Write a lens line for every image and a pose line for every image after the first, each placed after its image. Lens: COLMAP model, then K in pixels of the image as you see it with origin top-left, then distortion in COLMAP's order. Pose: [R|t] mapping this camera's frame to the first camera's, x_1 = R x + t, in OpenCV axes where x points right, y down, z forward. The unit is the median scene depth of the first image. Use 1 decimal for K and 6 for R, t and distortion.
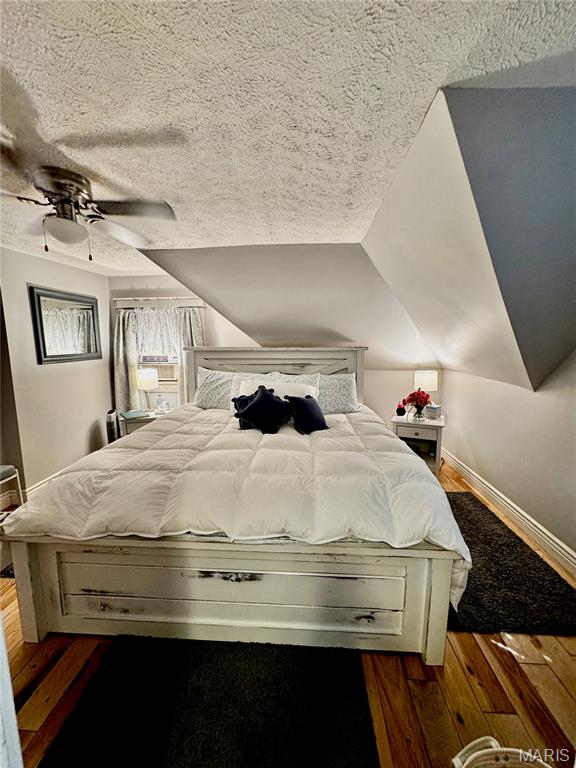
lens RADIAL K [[306.3, 0, 289.4], [0, 306.3, 384.9], [0, 0, 1]] dist [-0.000404, 0.000001]
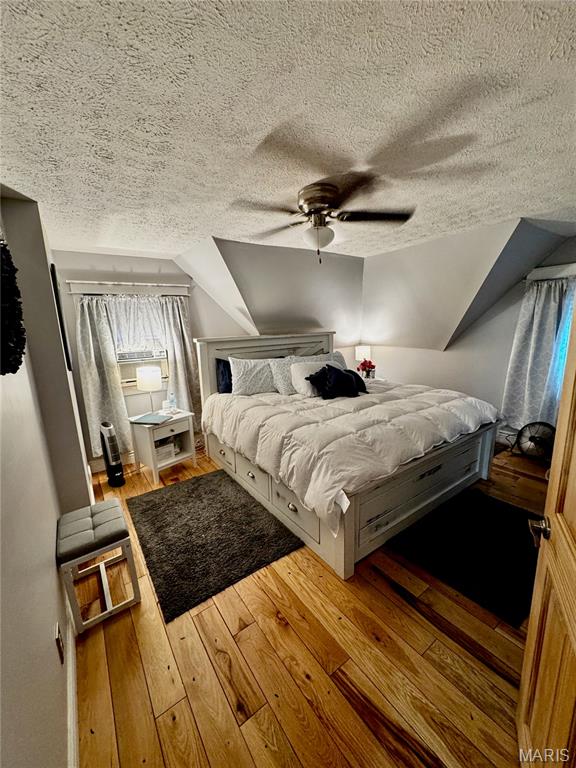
lens RADIAL K [[306.3, 0, 290.6], [0, 306.3, 384.1], [0, 0, 1]] dist [-0.000404, 0.000001]
pose [[0.777029, -0.142728, 0.613069, -0.789597], [0.118210, 0.989713, 0.080589, -0.029077], [-0.618265, 0.009851, 0.785908, 0.077234]]
